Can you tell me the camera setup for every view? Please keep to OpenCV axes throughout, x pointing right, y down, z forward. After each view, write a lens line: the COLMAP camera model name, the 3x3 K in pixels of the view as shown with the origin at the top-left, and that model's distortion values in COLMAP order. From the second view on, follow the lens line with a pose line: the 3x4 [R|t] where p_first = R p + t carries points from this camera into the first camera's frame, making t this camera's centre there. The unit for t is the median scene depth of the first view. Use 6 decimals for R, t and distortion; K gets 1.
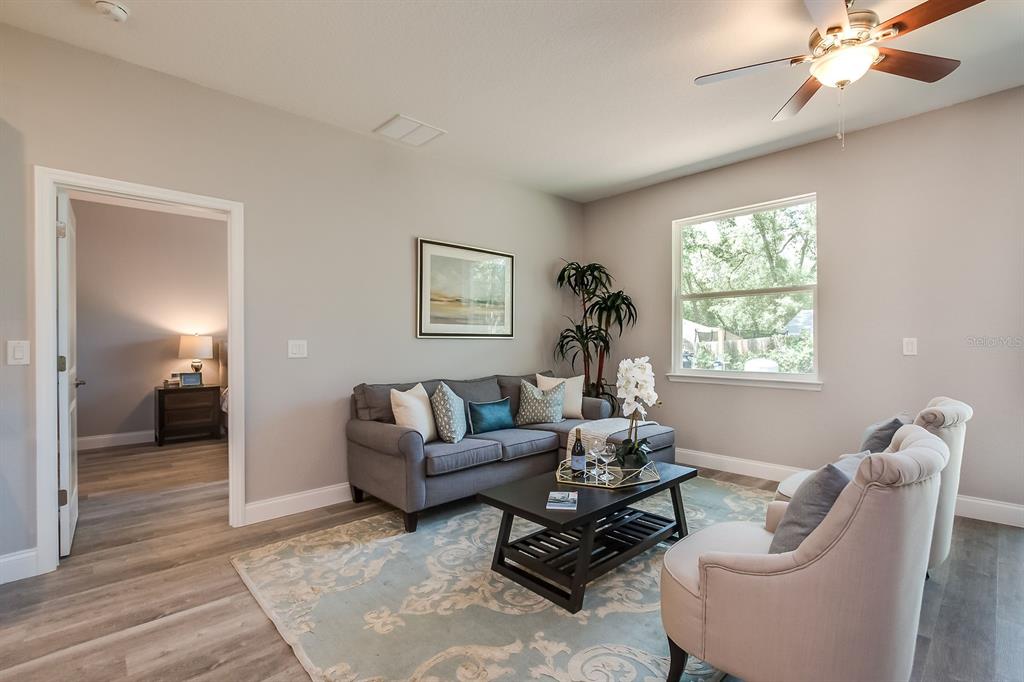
lens RADIAL K [[467.6, 0, 532.7], [0, 467.6, 344.6], [0, 0, 1]] dist [-0.007302, 0.000160]
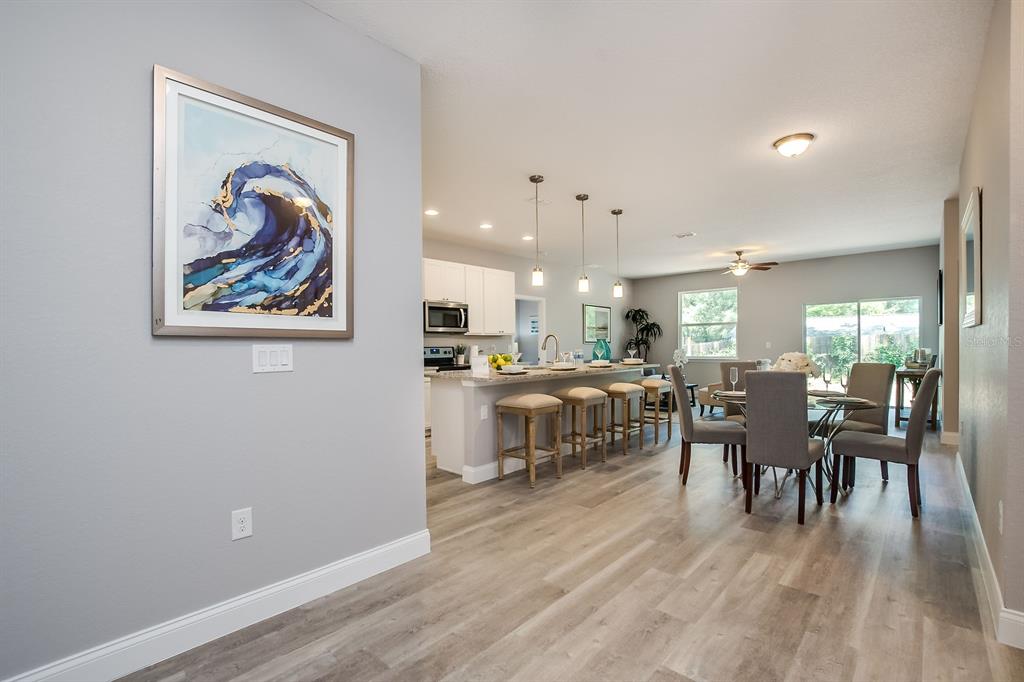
lens RADIAL K [[454.2, 0, 507.0], [0, 454.2, 345.9], [0, 0, 1]] dist [-0.028602, 0.000298]
pose [[0.999339, -0.007333, 0.035595, -0.733847], [0.007660, 0.999930, -0.009053, 0.017230], [-0.035526, 0.009320, 0.999325, -1.405889]]
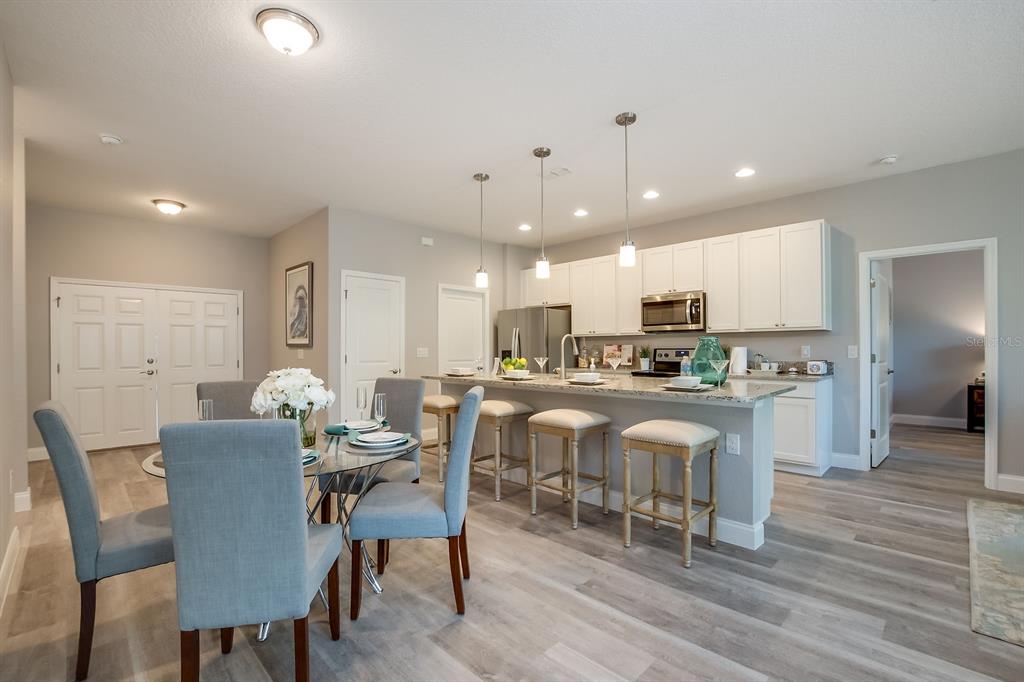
lens RADIAL K [[460.4, 0, 511.0], [0, 460.4, 345.1], [0, 0, 1]] dist [-0.036123, 0.006628]
pose [[0.014306, -0.003383, -0.999892, 0.442628], [-0.002288, 0.999992, -0.003416, -0.000607], [0.999895, 0.002337, 0.014298, -0.264430]]
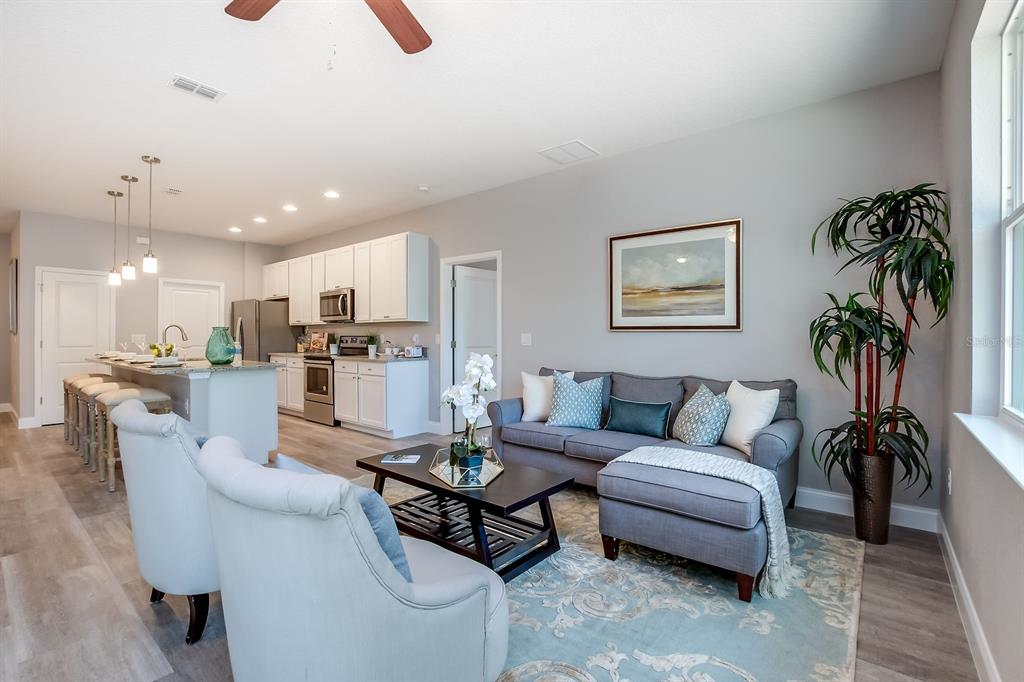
lens RADIAL K [[460.4, 0, 511.0], [0, 460.4, 345.1], [0, 0, 1]] dist [-0.036123, 0.006628]
pose [[0.110691, 0.023697, -0.993572, 0.755808], [-0.007600, 0.999707, 0.022997, -0.005449], [0.993826, 0.005006, 0.110839, 0.652280]]
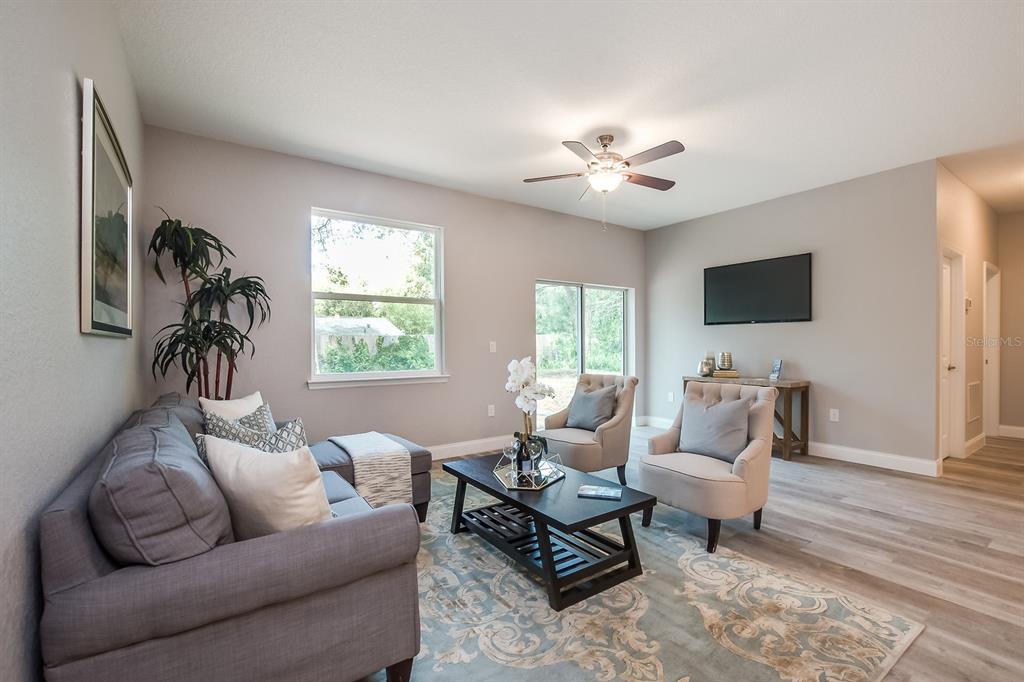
lens RADIAL K [[450.9, 0, 512.6], [0, 450.9, 345.3], [0, 0, 1]] dist [-0.003012, -0.000195]
pose [[0.167867, 0.000796, 0.985809, -0.545654], [0.008408, 0.999962, -0.002239, 0.001335], [-0.985774, 0.008664, 0.167854, 0.567218]]
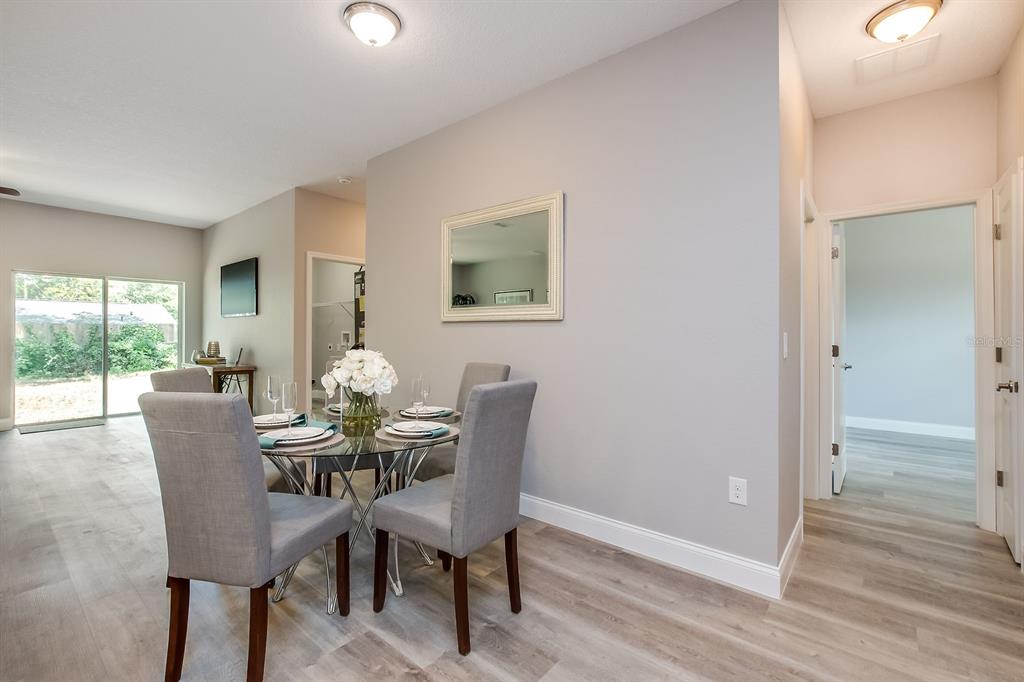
lens RADIAL K [[448.6, 0, 494.8], [0, 448.6, 337.3], [0, 0, 1]] dist [-0.009810, -0.000050]
pose [[-0.093925, -0.000070, 0.995579, -0.705575], [0.001351, 0.999999, 0.000197, 0.011884], [-0.995578, 0.001364, -0.093925, -0.637382]]
